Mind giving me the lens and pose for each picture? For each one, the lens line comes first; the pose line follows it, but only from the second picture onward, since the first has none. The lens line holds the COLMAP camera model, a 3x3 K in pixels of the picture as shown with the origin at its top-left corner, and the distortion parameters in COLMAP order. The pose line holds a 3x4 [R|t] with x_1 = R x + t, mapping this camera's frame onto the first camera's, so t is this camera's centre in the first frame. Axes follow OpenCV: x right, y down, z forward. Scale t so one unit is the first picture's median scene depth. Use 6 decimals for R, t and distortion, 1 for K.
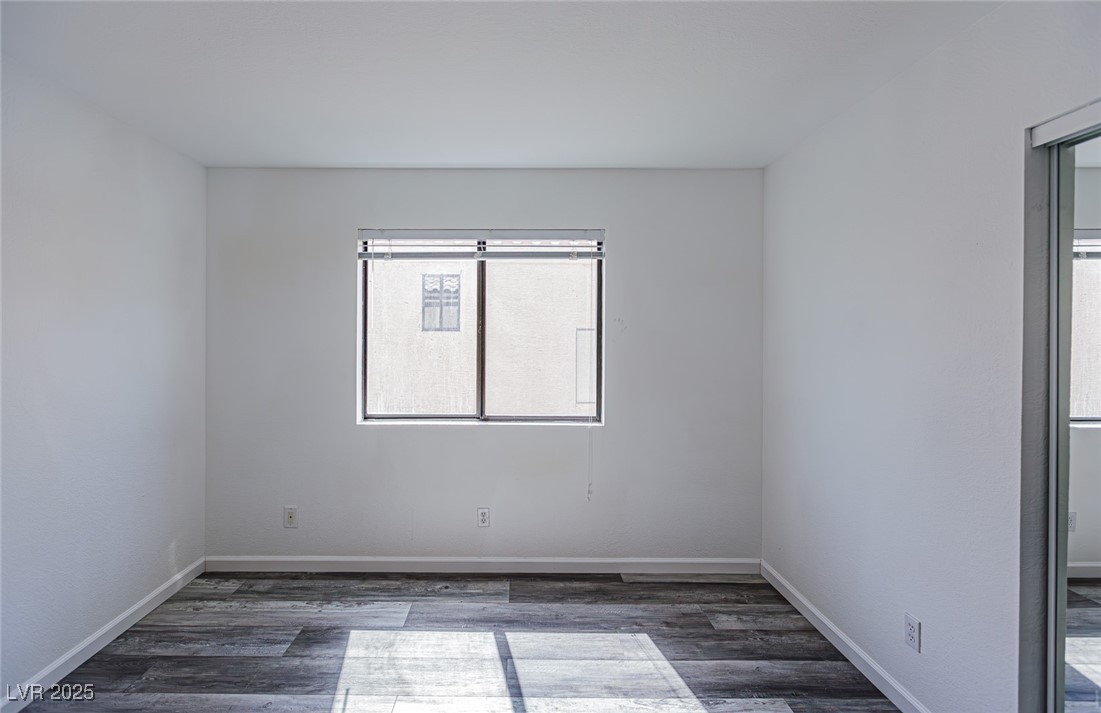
lens RADIAL K [[511.8, 0, 549.2], [0, 511.8, 338.6], [0, 0, 1]] dist [0.000121, -0.000321]
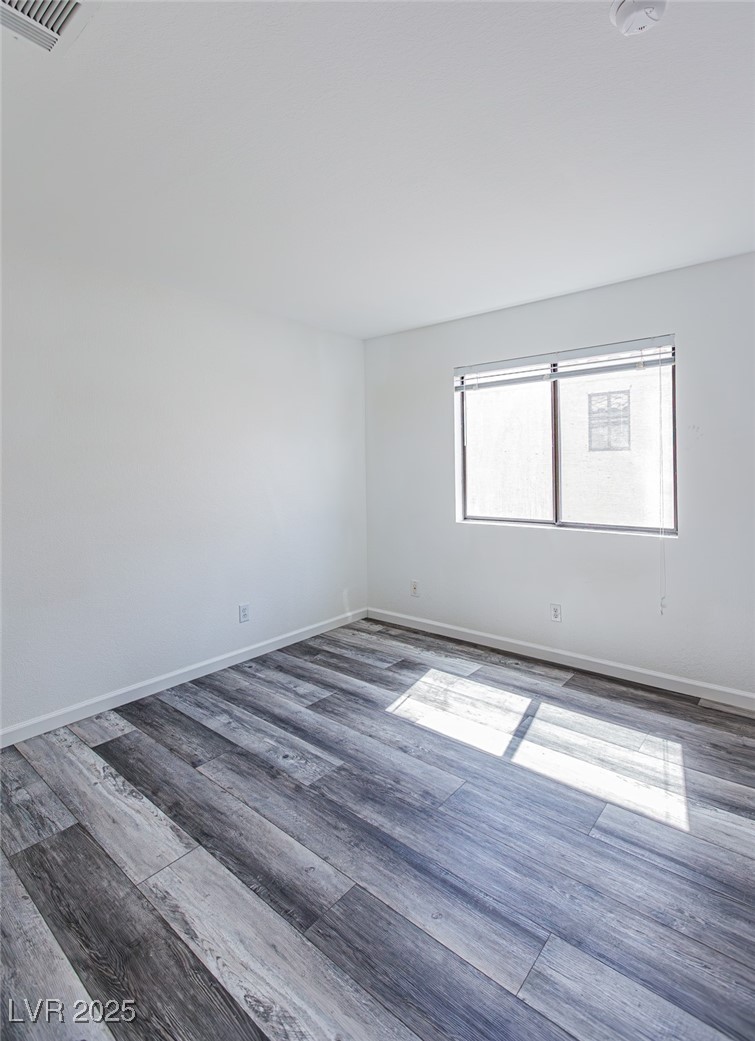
lens RADIAL K [[522.0, 0, 373.7], [0, 522.0, 460.9], [0, 0, 1]] dist [-0.000490, -0.000323]
pose [[0.756252, -0.018870, -0.654009, 0.334783], [0.014719, 0.999822, -0.011827, 0.030245], [0.654115, -0.000682, 0.756395, -0.115684]]
